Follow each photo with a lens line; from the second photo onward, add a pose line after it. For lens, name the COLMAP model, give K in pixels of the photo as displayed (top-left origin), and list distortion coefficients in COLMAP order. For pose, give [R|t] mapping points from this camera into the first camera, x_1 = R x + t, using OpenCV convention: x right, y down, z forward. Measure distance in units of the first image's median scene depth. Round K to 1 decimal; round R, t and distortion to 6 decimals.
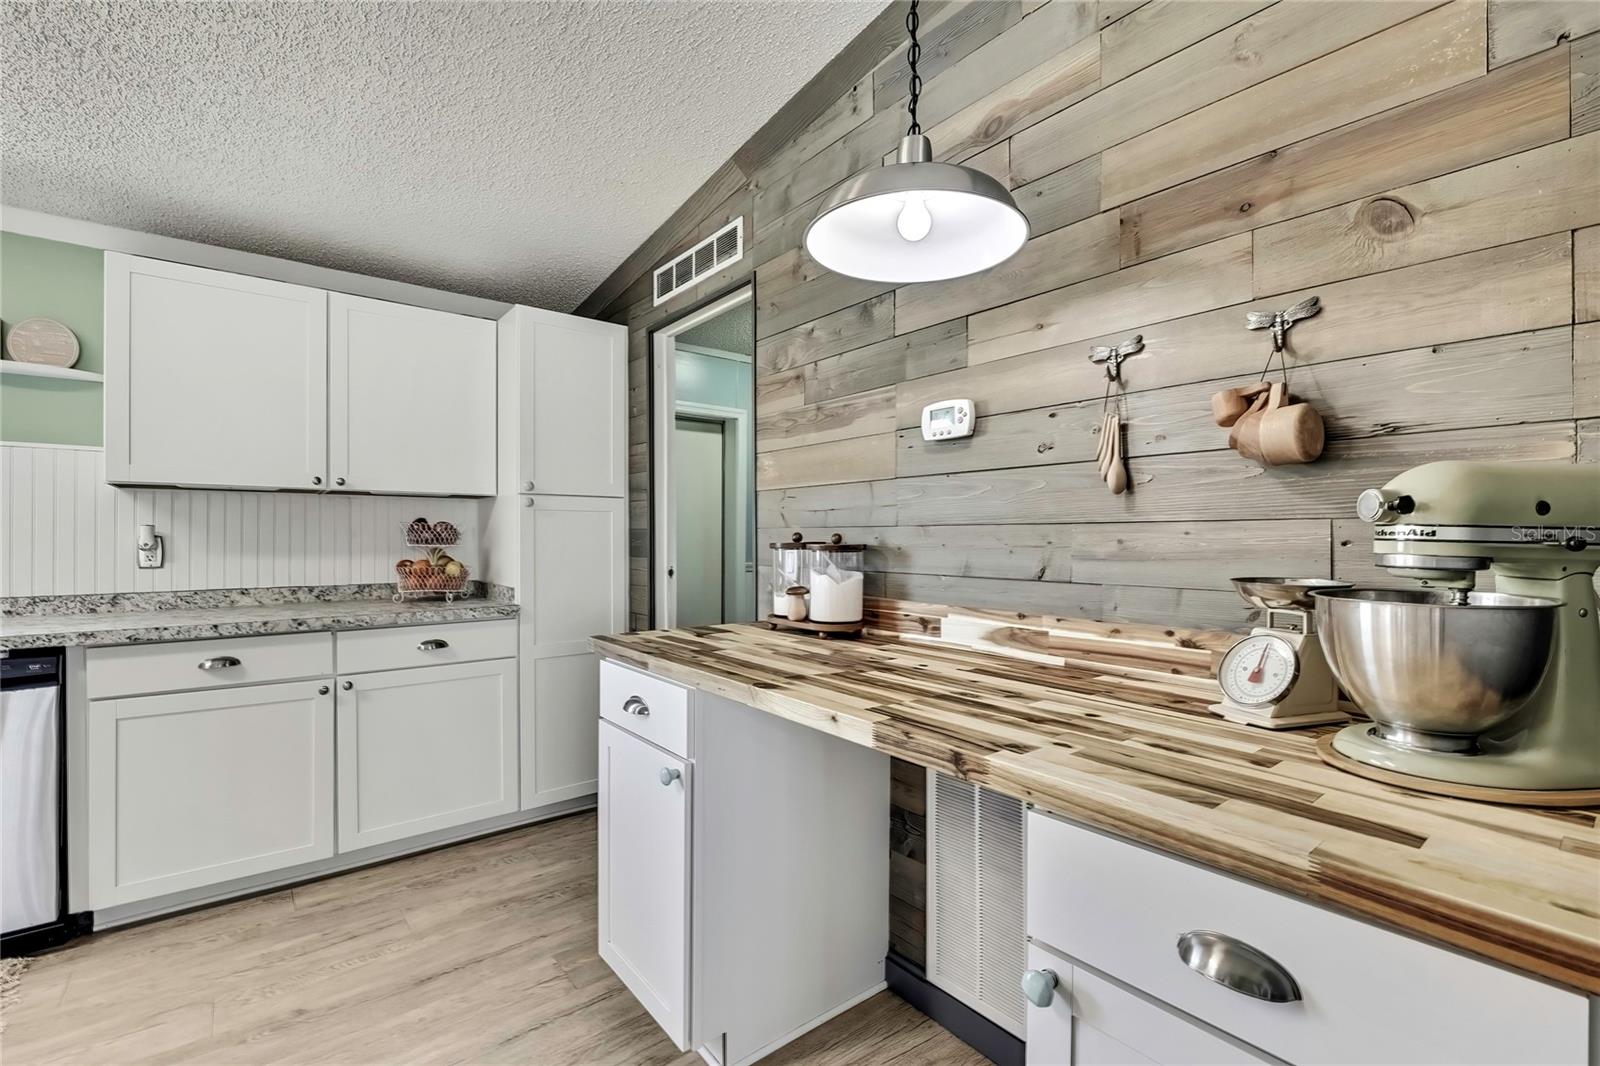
lens RADIAL K [[705.1, 0, 816.7], [0, 705.1, 538.1], [0, 0, 1]] dist [-0.016732, 0.001220]
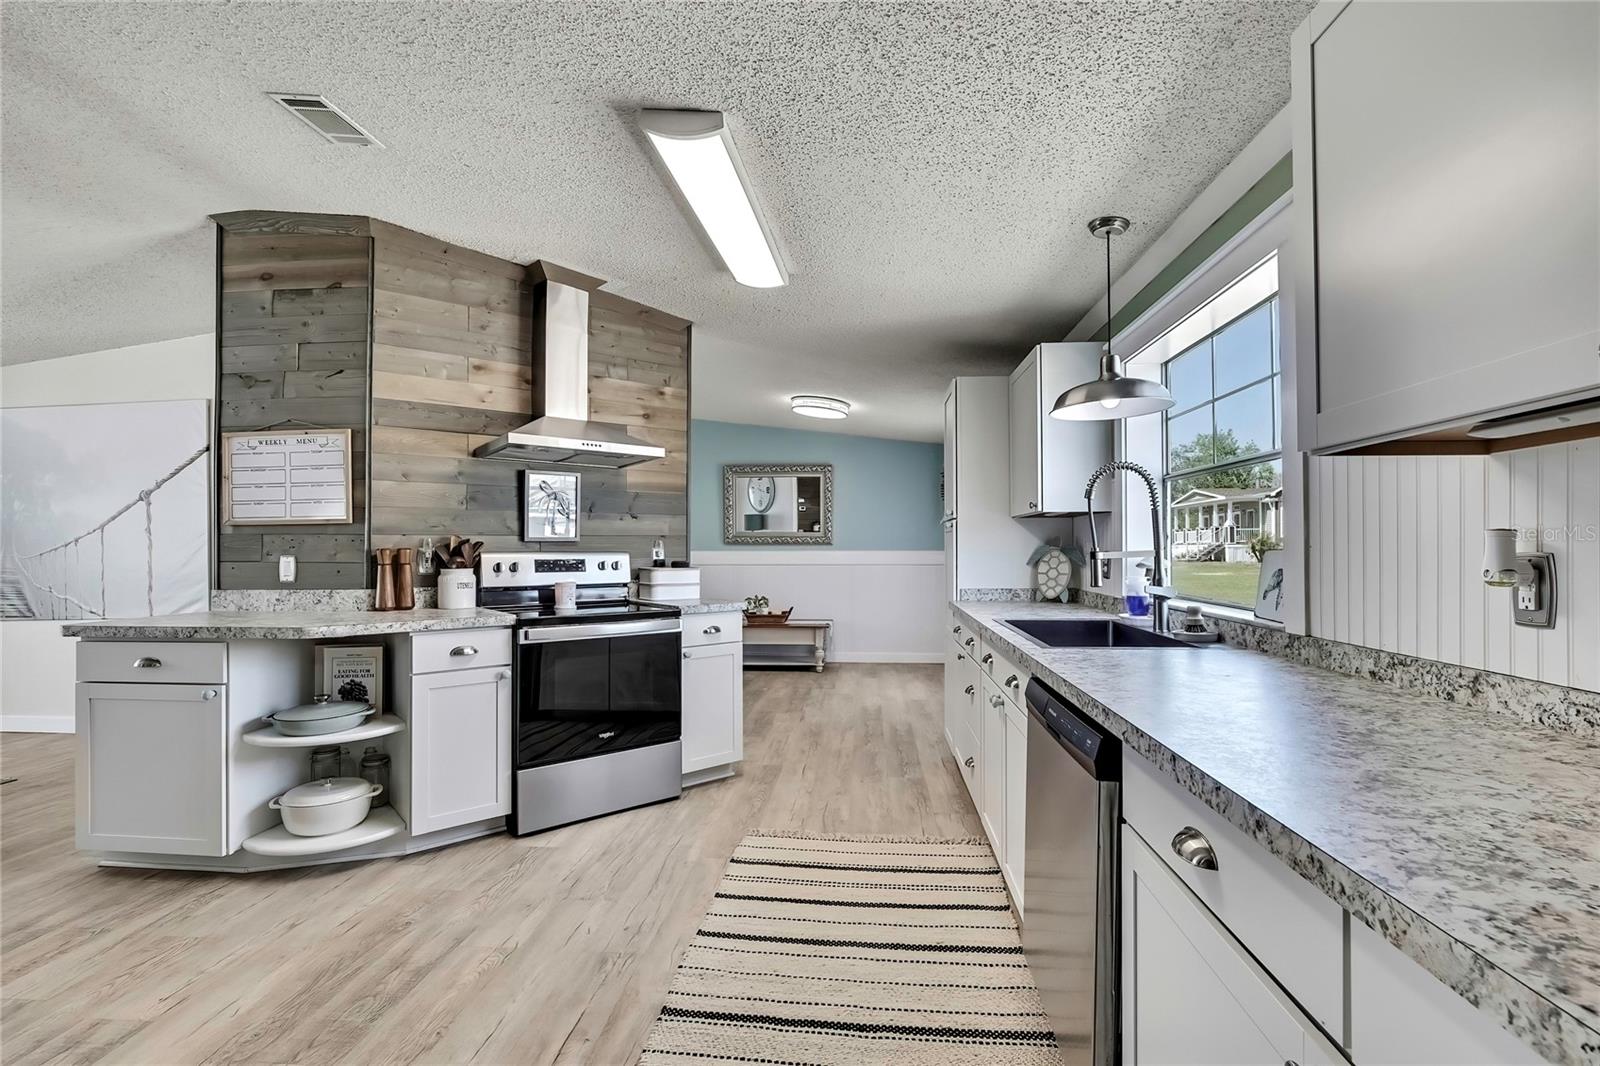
lens RADIAL K [[710.5, 0, 827.7], [0, 710.5, 541.1], [0, 0, 1]] dist [-0.014478, 0.002210]
pose [[-0.690440, -0.008459, -0.723340, -0.347011], [-0.001367, 0.999945, -0.010388, -0.005548], [0.723388, -0.006184, -0.690414, 1.046670]]
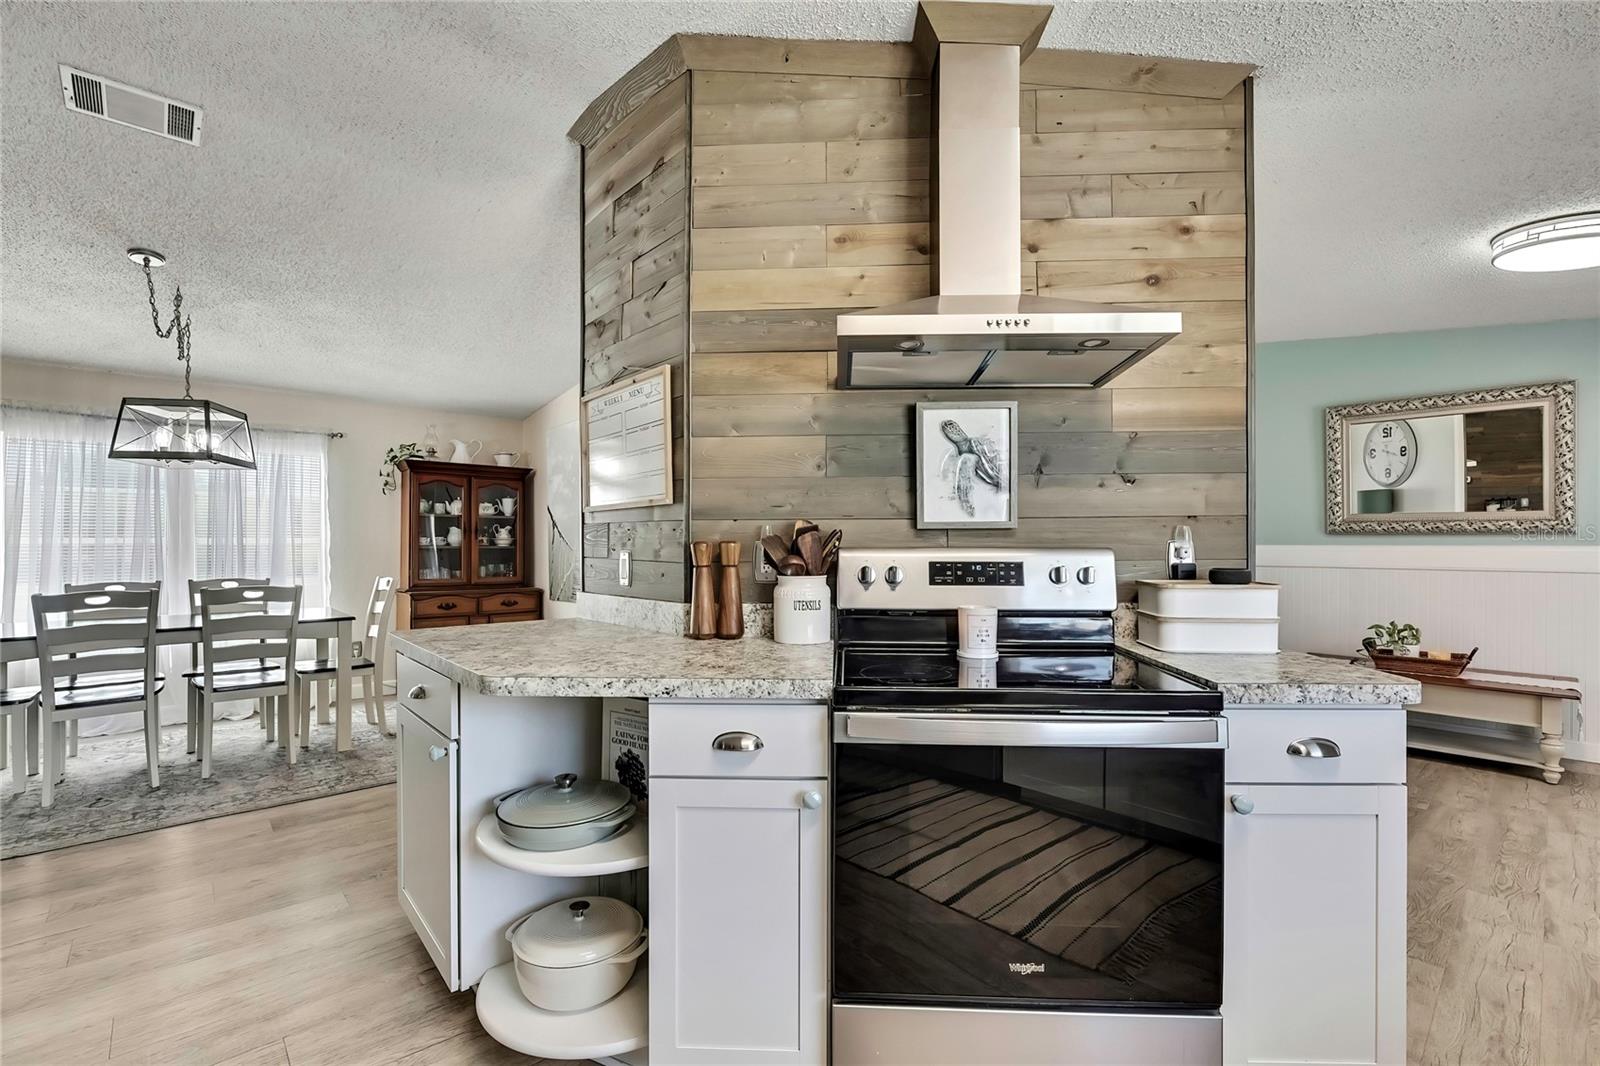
lens RADIAL K [[710.5, 0, 812.4], [0, 710.5, 539.3], [0, 0, 1]] dist [-0.014478, 0.002210]
pose [[-0.998998, -0.001926, -0.044718, -0.818419], [-0.001951, 0.999998, 0.000524, -0.007736], [0.044717, 0.000611, -0.998999, 0.404945]]
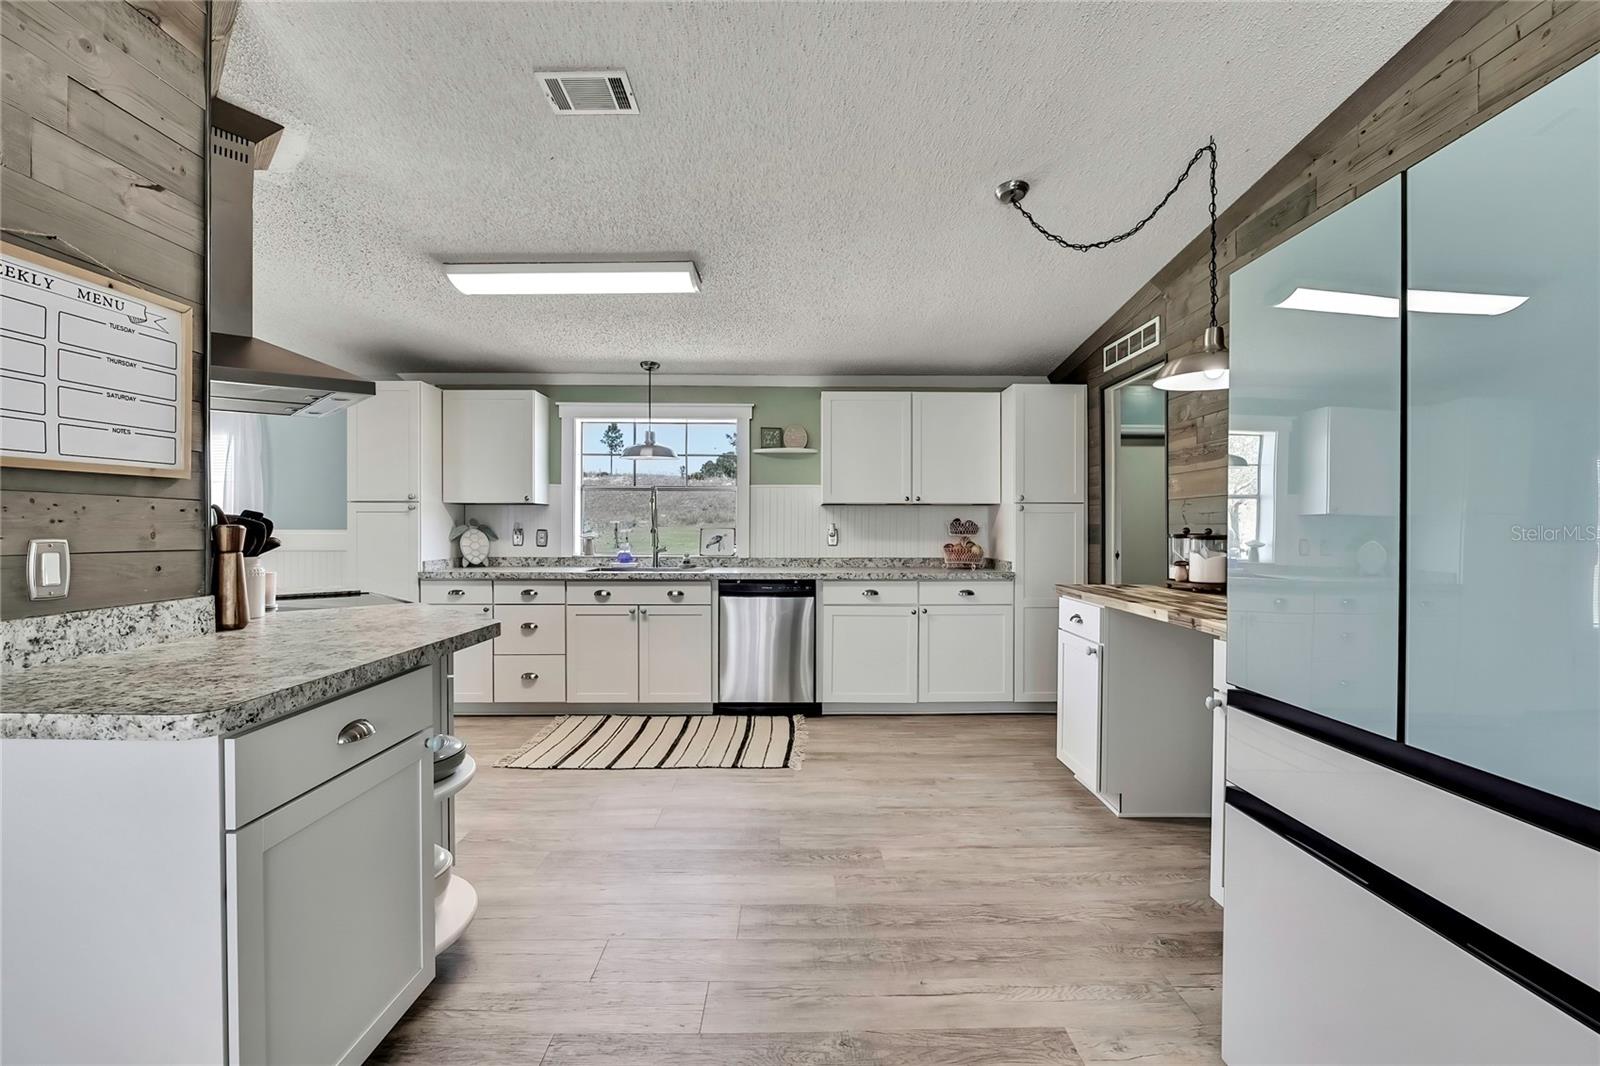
lens RADIAL K [[710.5, 0, 805.0], [0, 710.5, 532.4], [0, 0, 1]] dist [-0.014478, 0.002210]
pose [[0.778348, 0.003574, -0.627823, 0.255274], [-0.002305, 0.999993, 0.002834, 0.000204], [0.627829, -0.000759, 0.778351, -0.649235]]
